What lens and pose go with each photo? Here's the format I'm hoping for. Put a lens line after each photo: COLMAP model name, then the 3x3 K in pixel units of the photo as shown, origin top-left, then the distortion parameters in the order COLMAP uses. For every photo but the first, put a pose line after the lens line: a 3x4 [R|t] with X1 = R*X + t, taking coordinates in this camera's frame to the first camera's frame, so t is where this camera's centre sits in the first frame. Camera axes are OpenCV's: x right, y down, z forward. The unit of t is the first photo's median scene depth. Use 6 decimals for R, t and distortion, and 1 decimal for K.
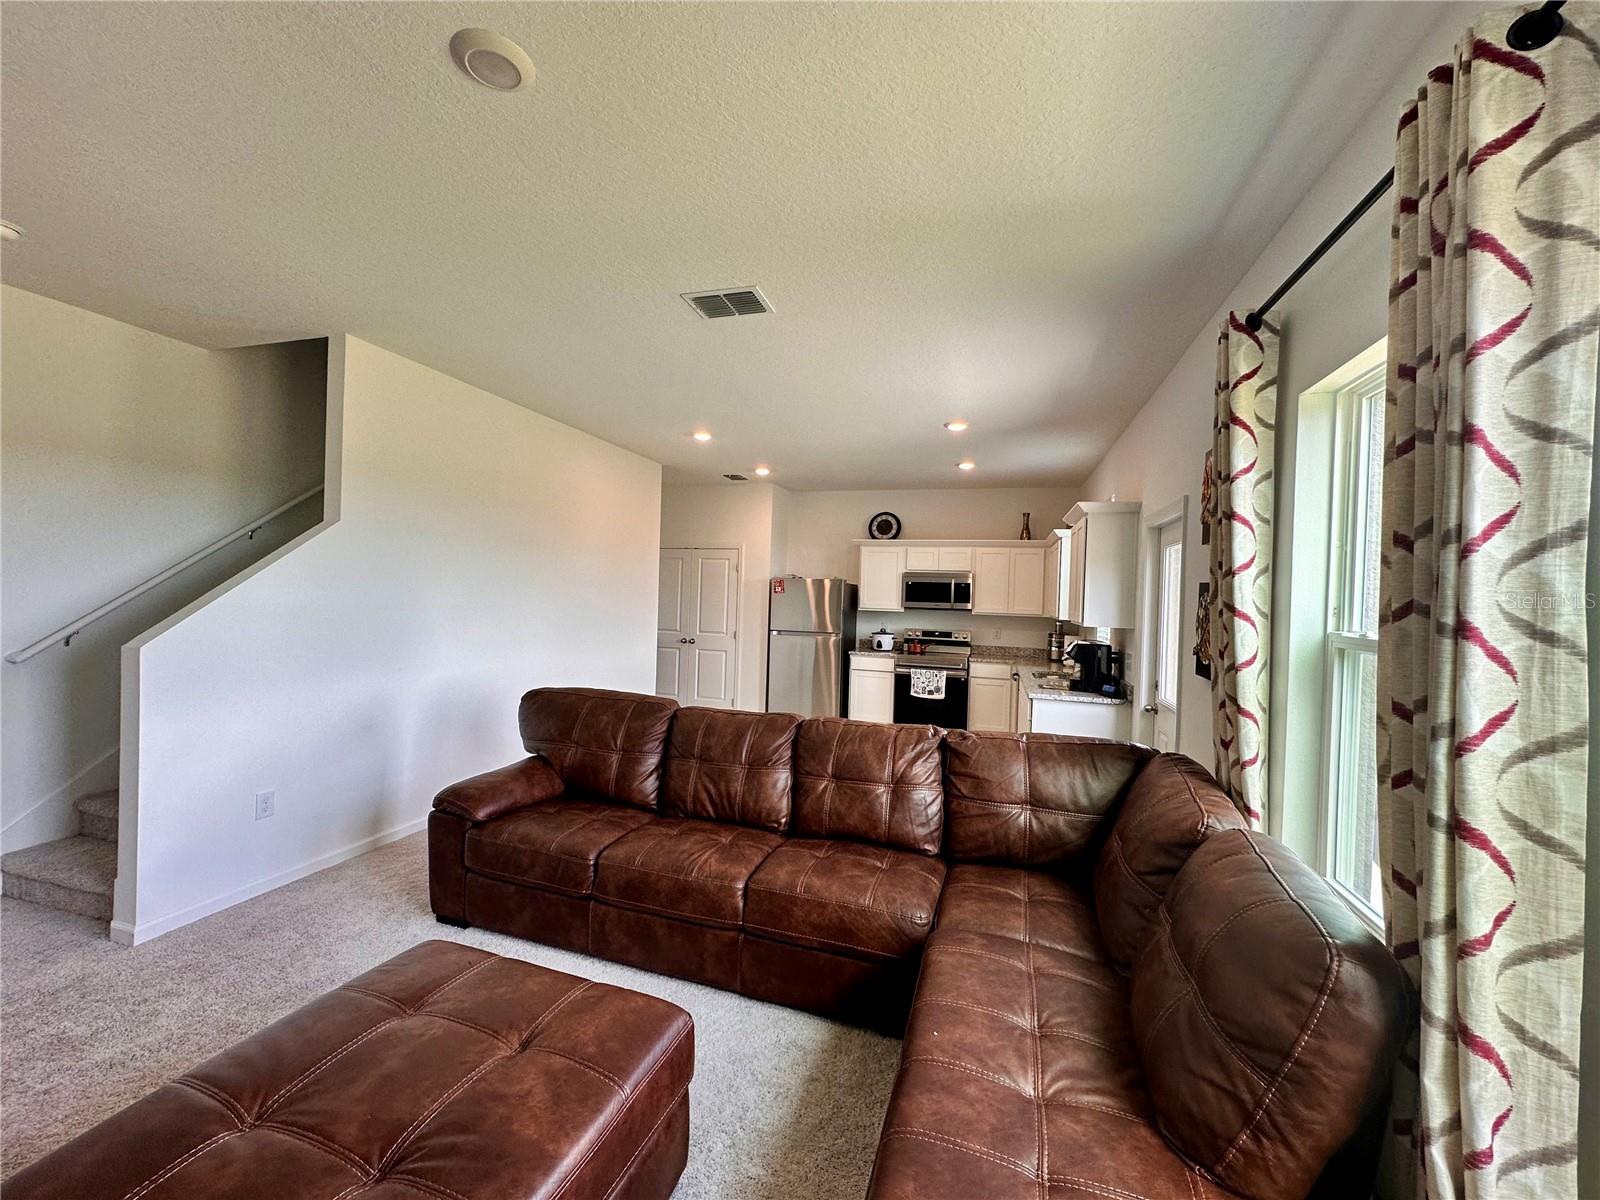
lens RADIAL K [[637.7, 0, 801.4], [0, 637.7, 602.5], [0, 0, 1]] dist [-0.000963, 0.000496]
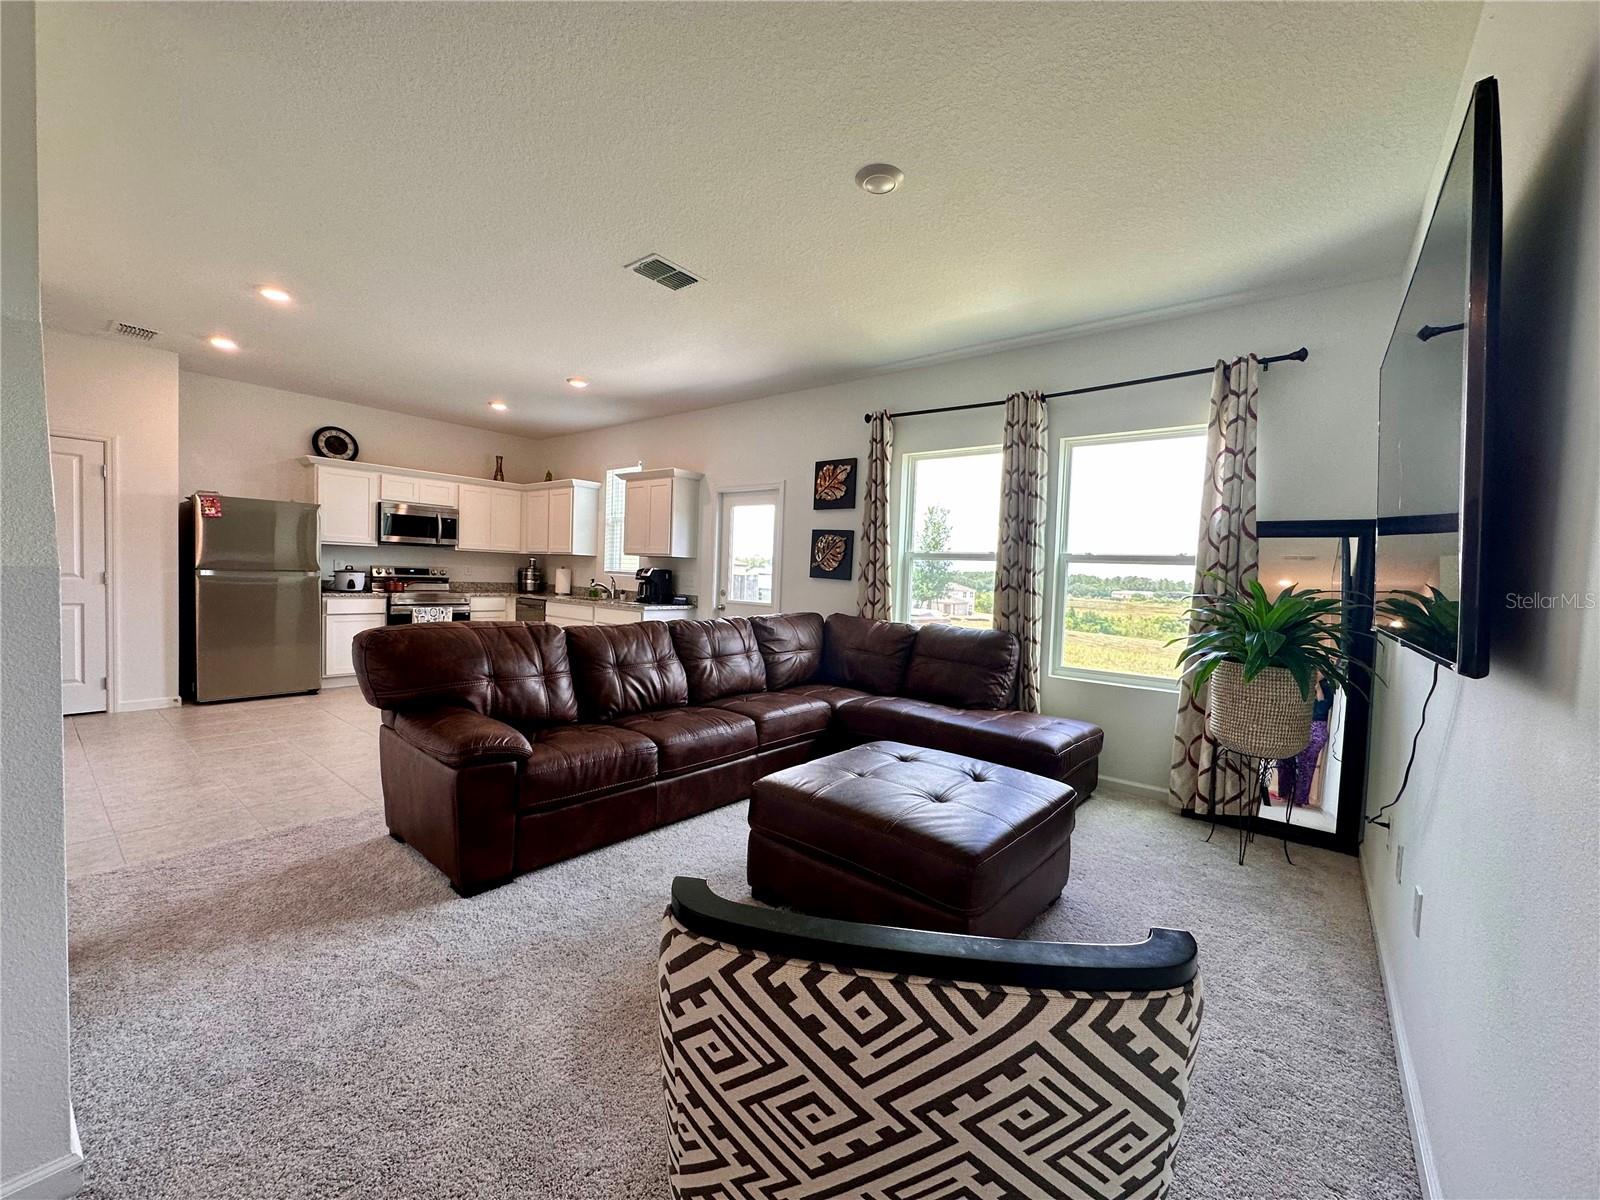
lens RADIAL K [[637.7, 0, 797.7], [0, 637.7, 603.0], [0, 0, 1]] dist [-0.000963, 0.000496]
pose [[0.374057, -0.058611, 0.925552, -0.464660], [-0.017032, 0.997399, 0.070044, 0.021719], [-0.927249, -0.041964, 0.372085, 0.123909]]
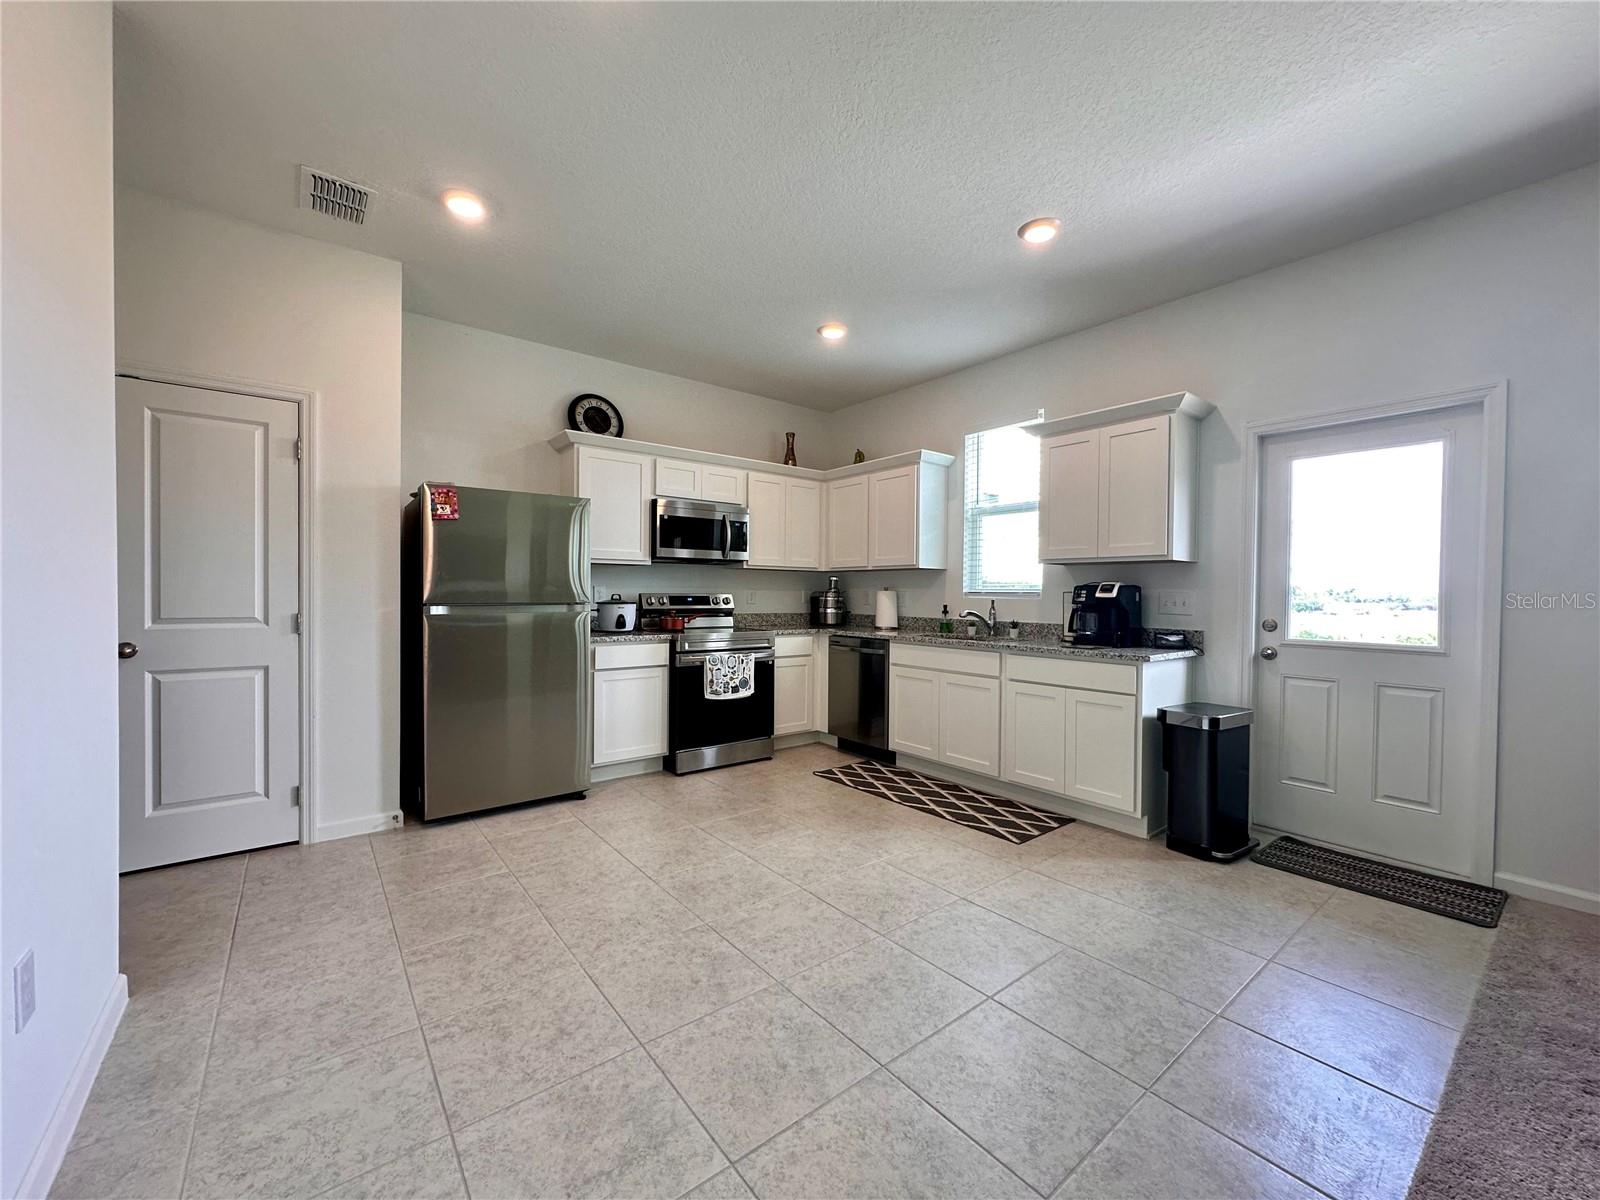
lens RADIAL K [[637.7, 0, 798.0], [0, 637.7, 602.1], [0, 0, 1]] dist [-0.000963, 0.000496]
pose [[0.572121, -0.037391, 0.819317, -0.263585], [0.016650, 0.999284, 0.033977, 0.032791], [-0.820001, -0.005798, 0.572333, 0.558700]]
